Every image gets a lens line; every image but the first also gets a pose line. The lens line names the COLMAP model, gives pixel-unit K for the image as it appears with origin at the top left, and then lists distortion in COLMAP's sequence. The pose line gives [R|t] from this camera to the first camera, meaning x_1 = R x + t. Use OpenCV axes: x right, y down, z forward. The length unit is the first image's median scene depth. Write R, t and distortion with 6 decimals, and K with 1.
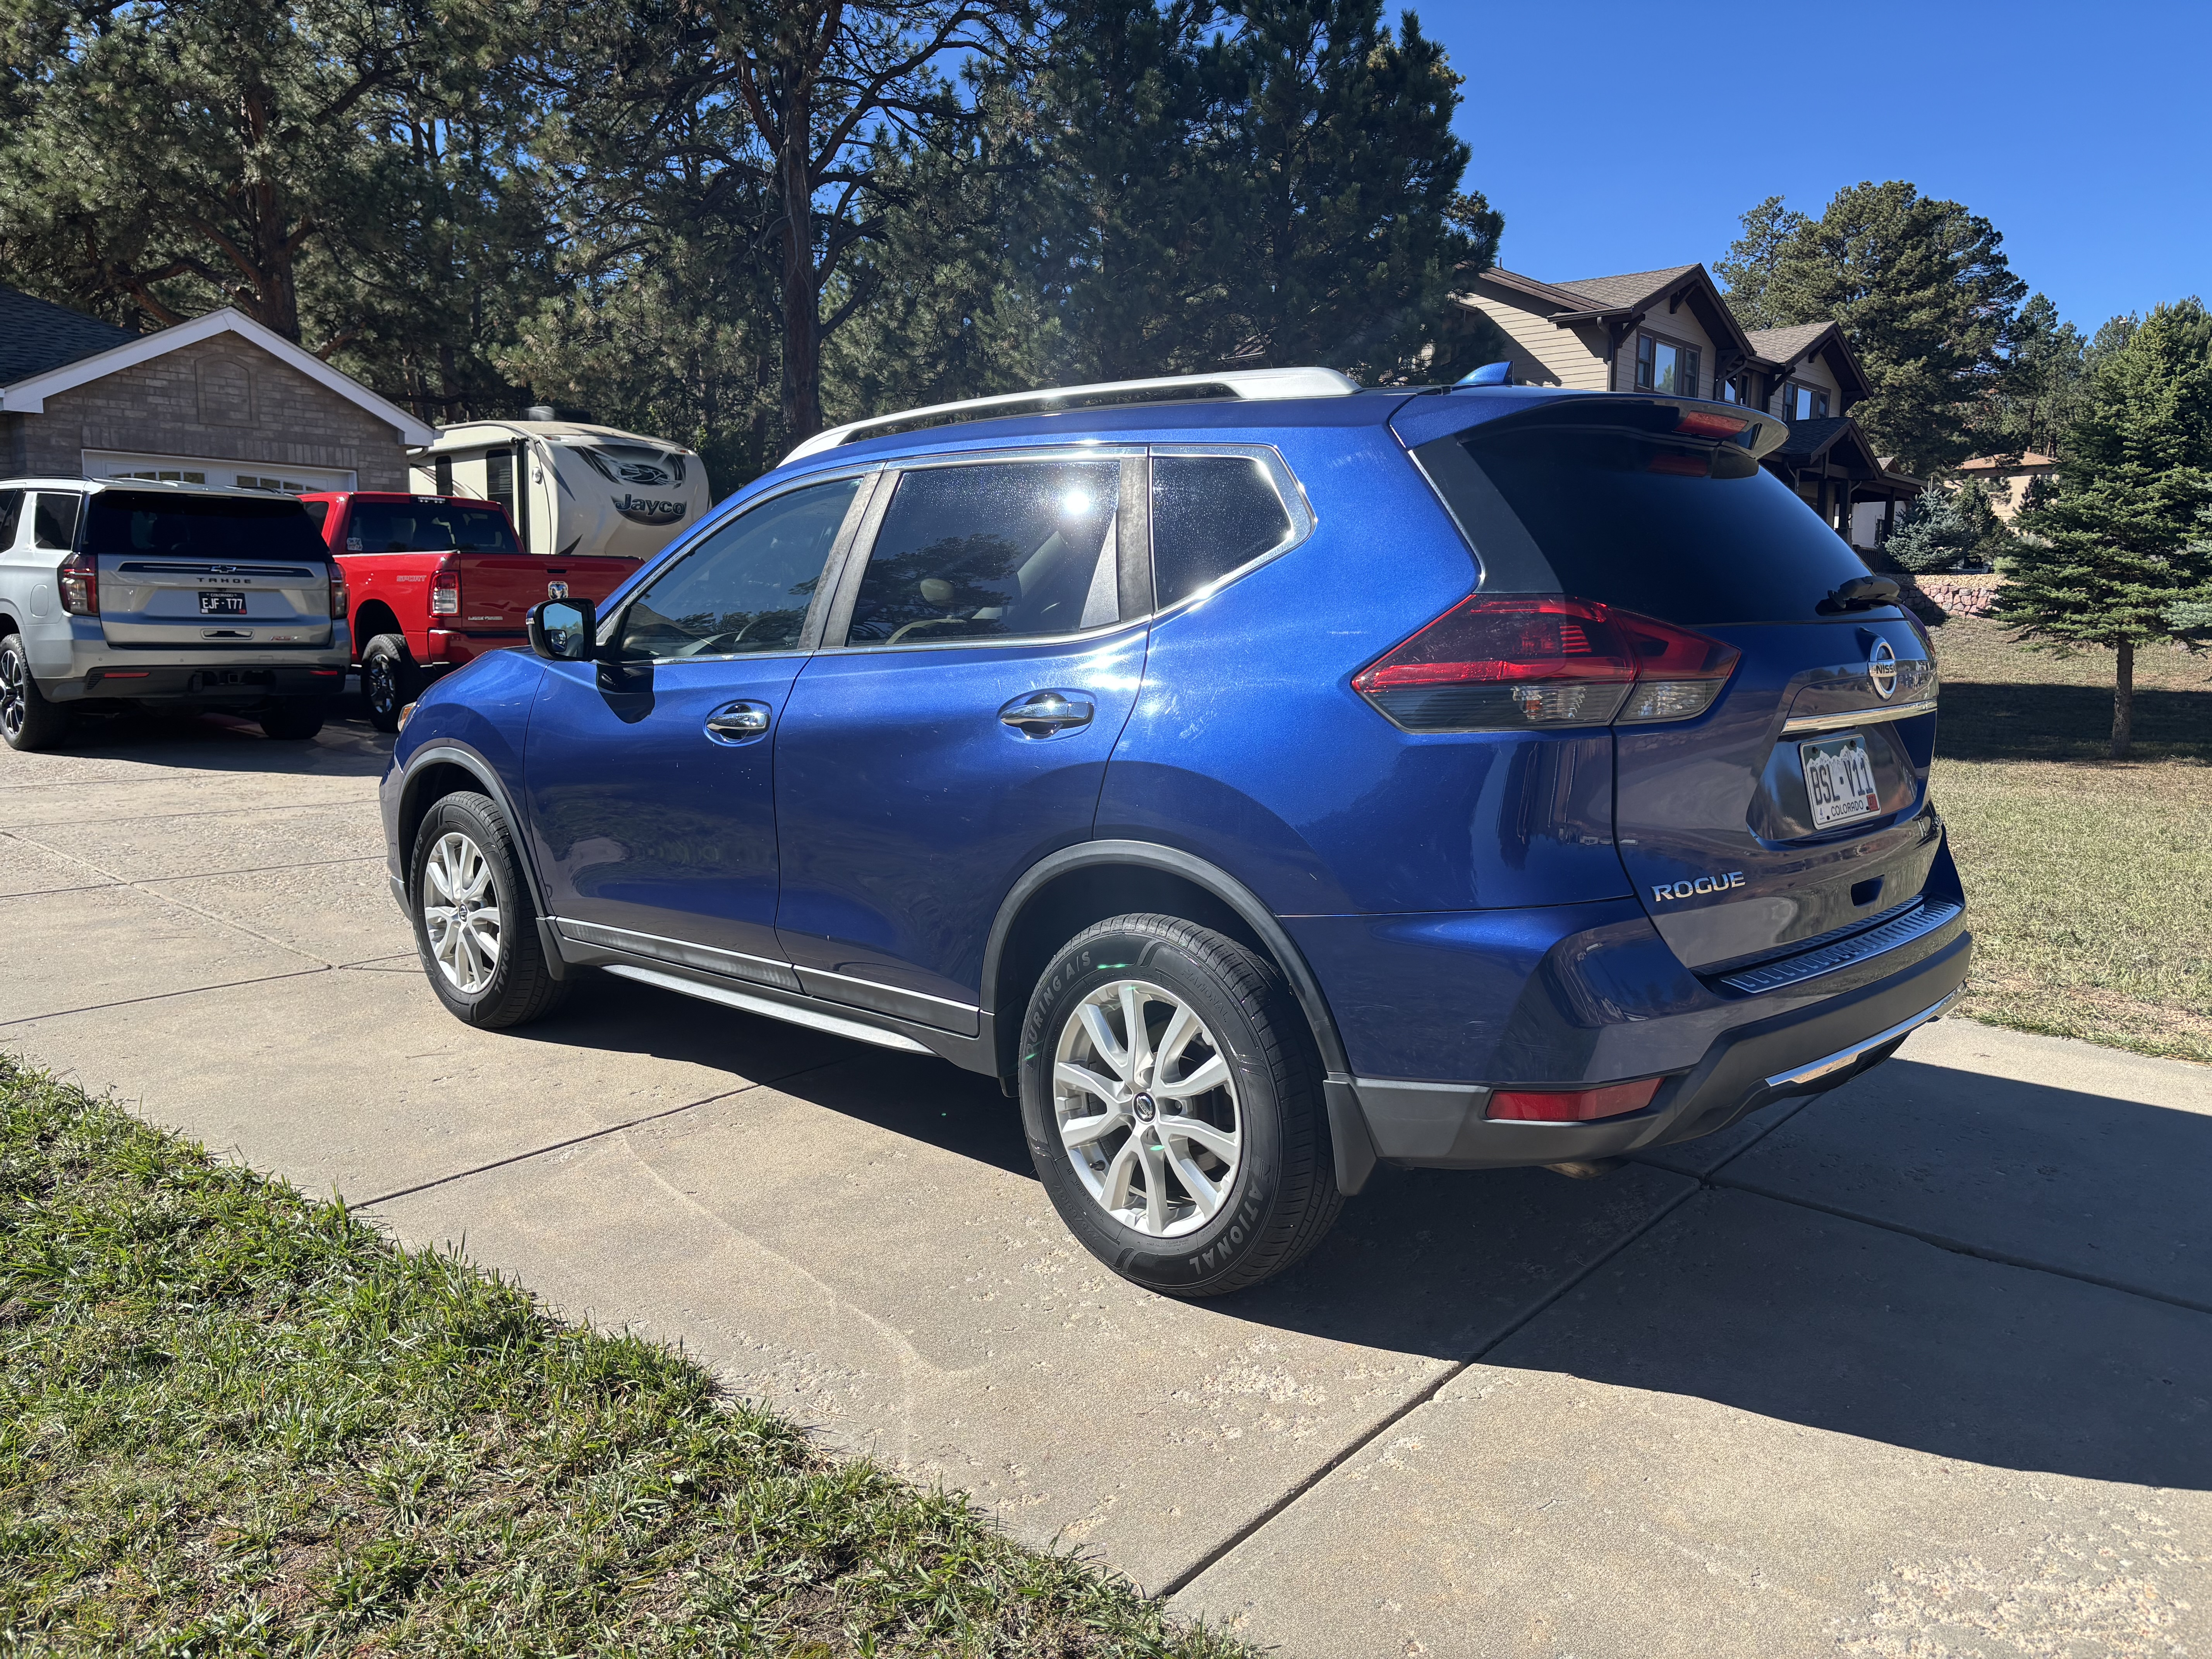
lens RADIAL K [[1684.9, 0, 1138.2], [0, 1684.9, 807.6], [0, 0, 1]] dist [0.064050, -0.063605]
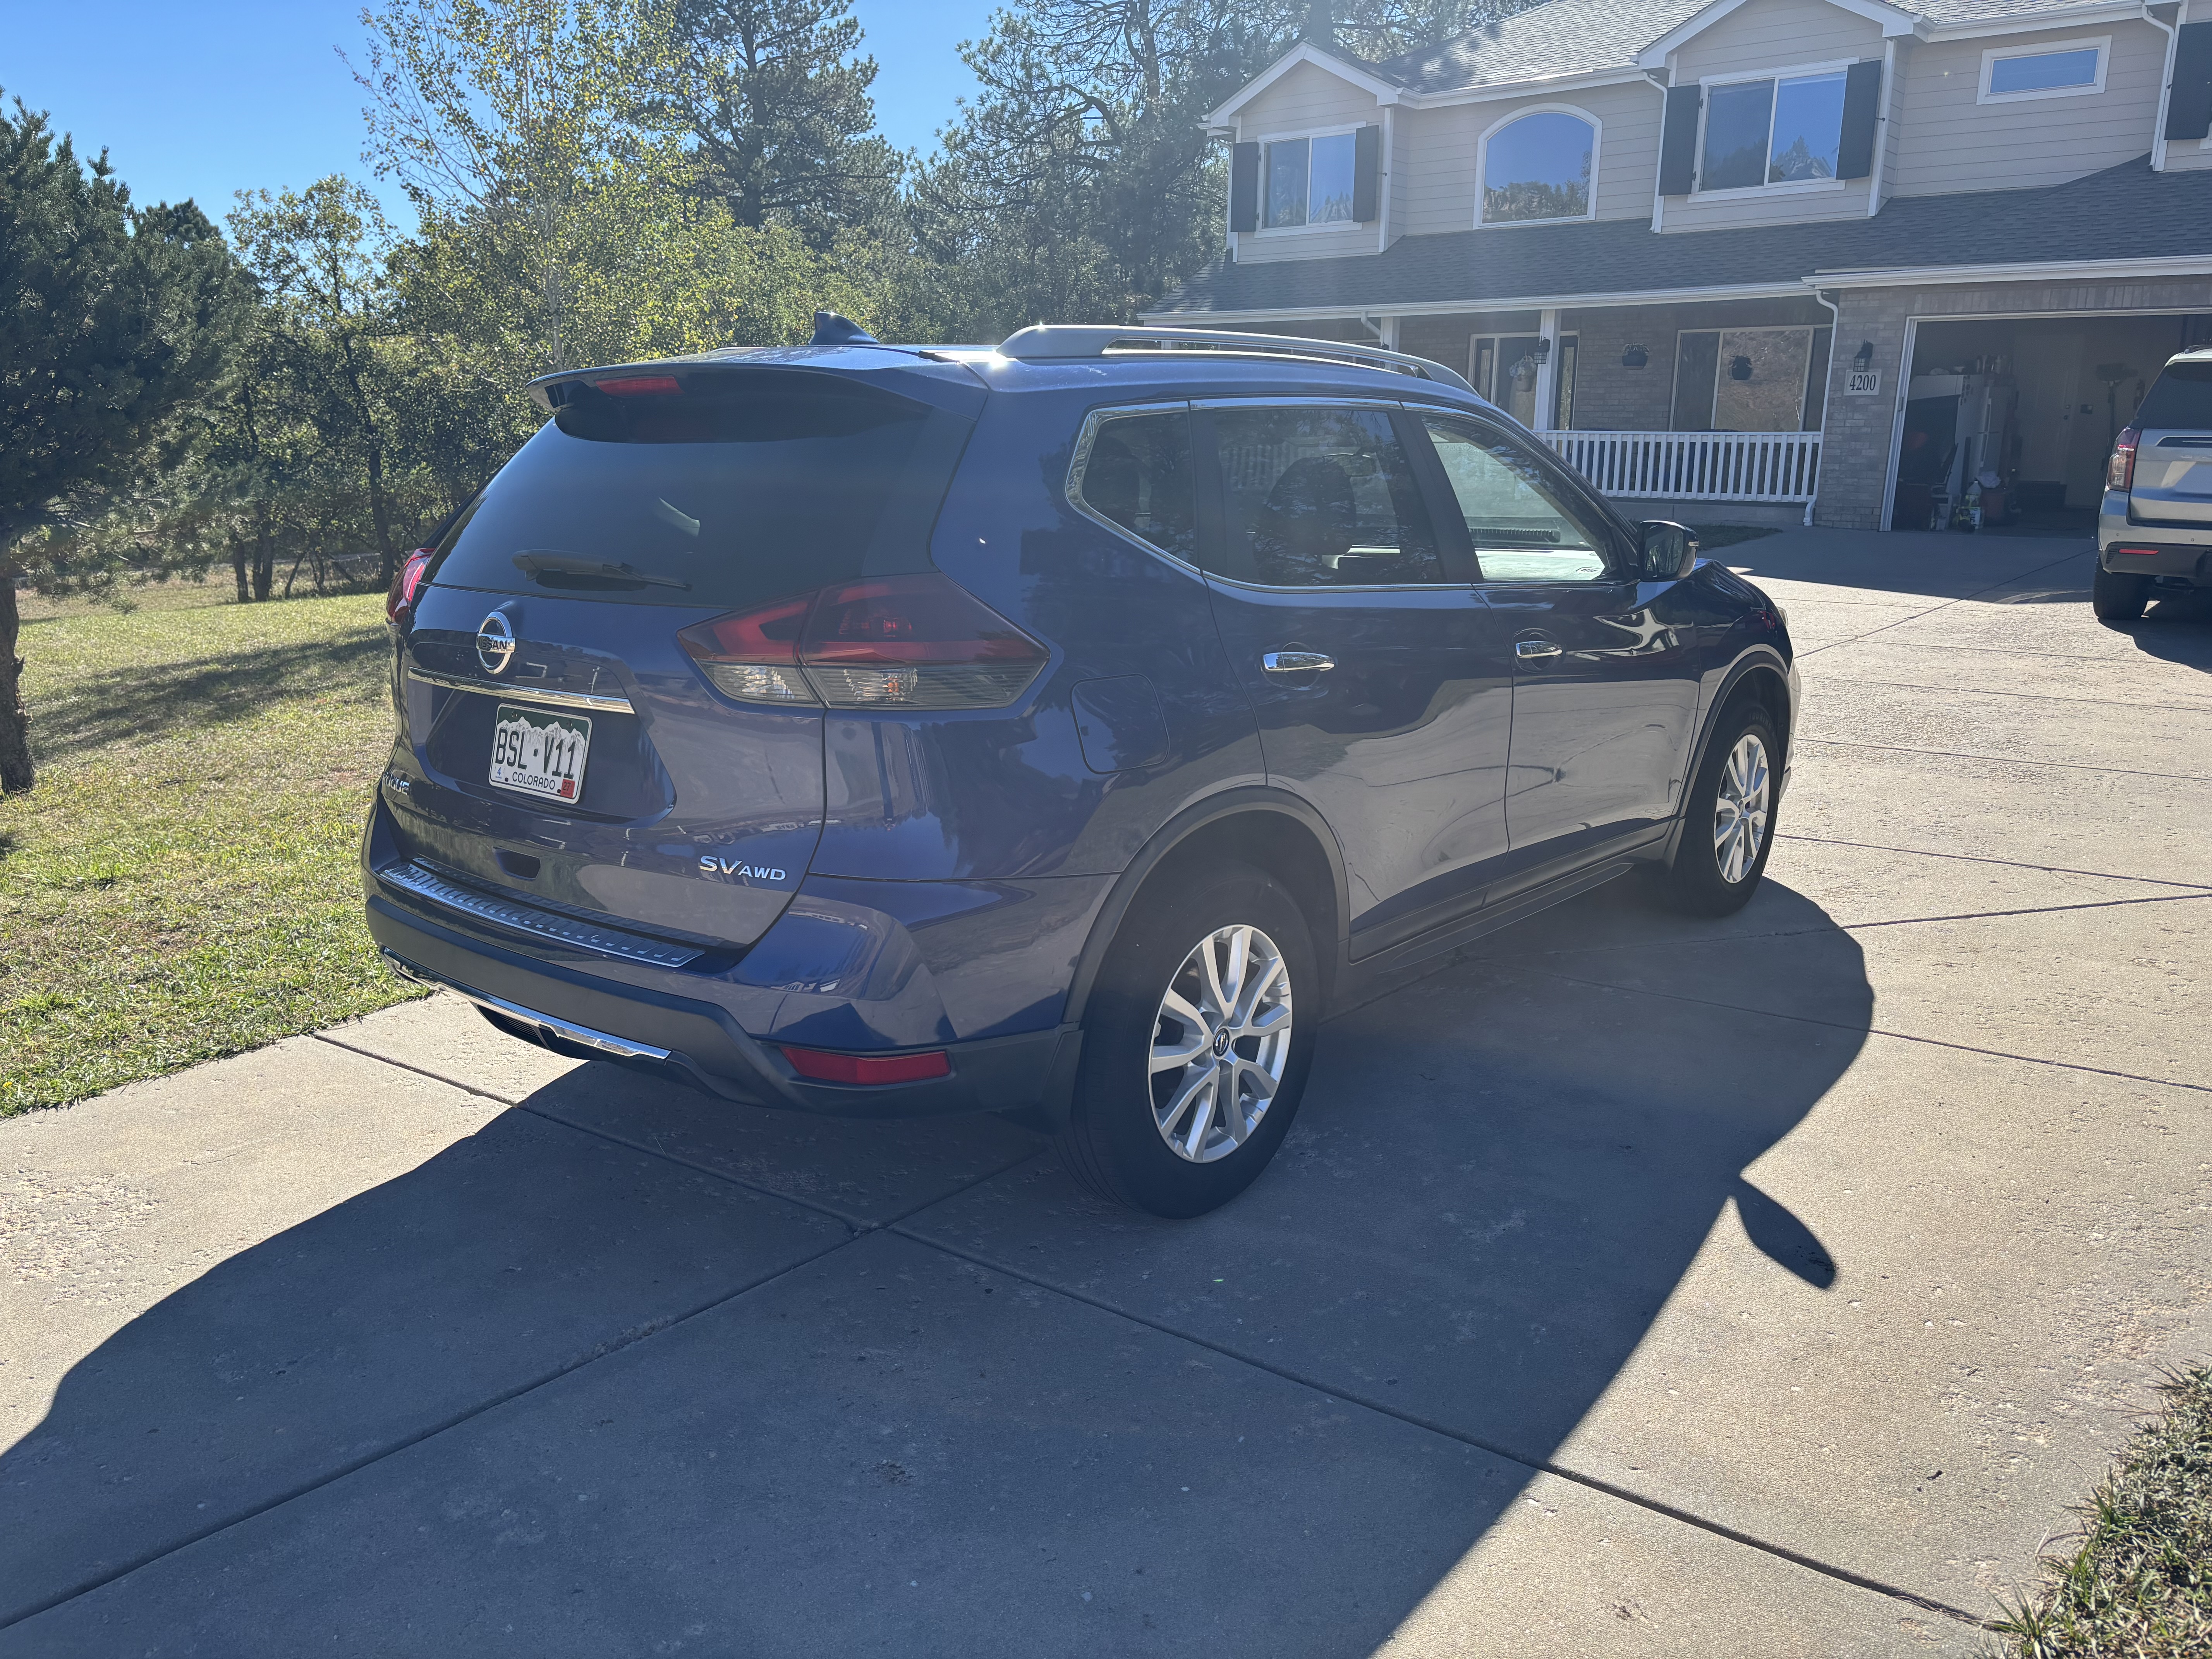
lens RADIAL K [[1684.9, 0, 1115.2], [0, 1684.9, 821.5], [0, 0, 1]] dist [0.064050, -0.063605]
pose [[0.064051, 0.216722, -0.974130, 0.222305], [-0.120857, 0.970634, 0.207998, -0.035351], [0.990601, 0.104408, 0.088362, 0.196866]]
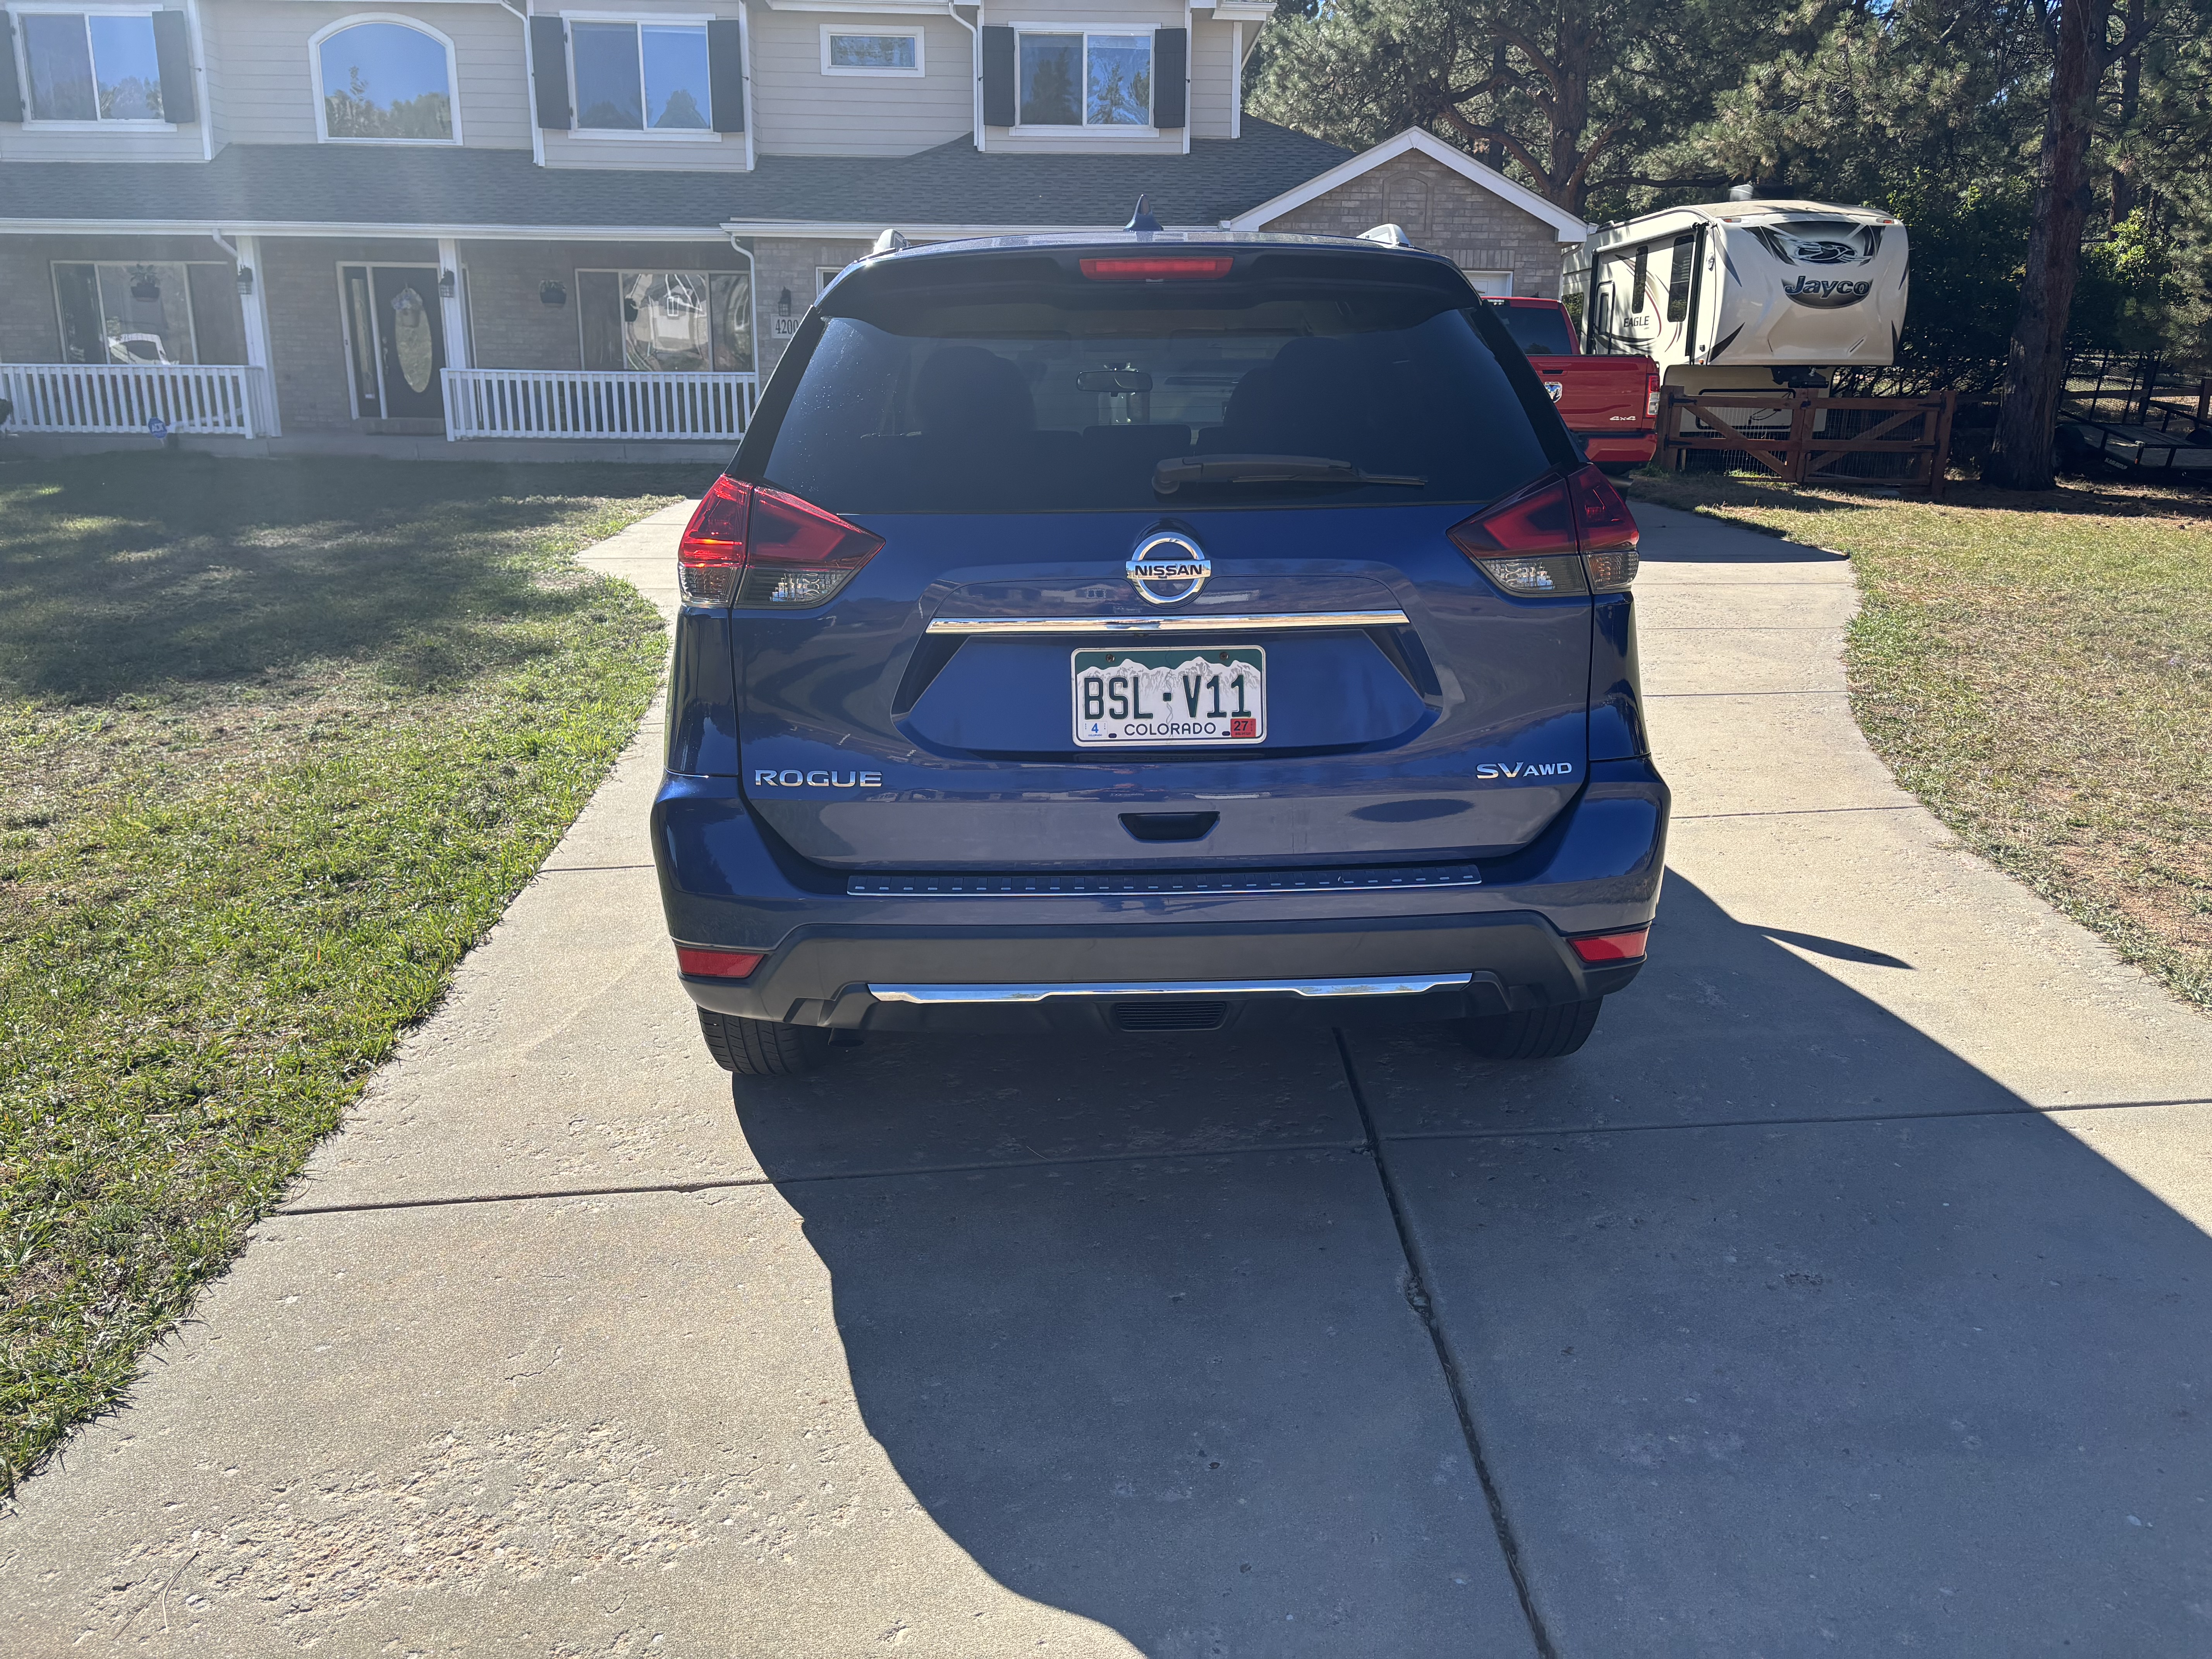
lens RADIAL K [[1684.9, 0, 1129.6], [0, 1684.9, 808.1], [0, 0, 1]] dist [0.064050, -0.063605]
pose [[0.710469, 0.165614, -0.683964, 0.156373], [-0.079160, 0.984553, 0.156170, -0.014507], [0.699262, -0.056811, 0.712604, 0.058410]]
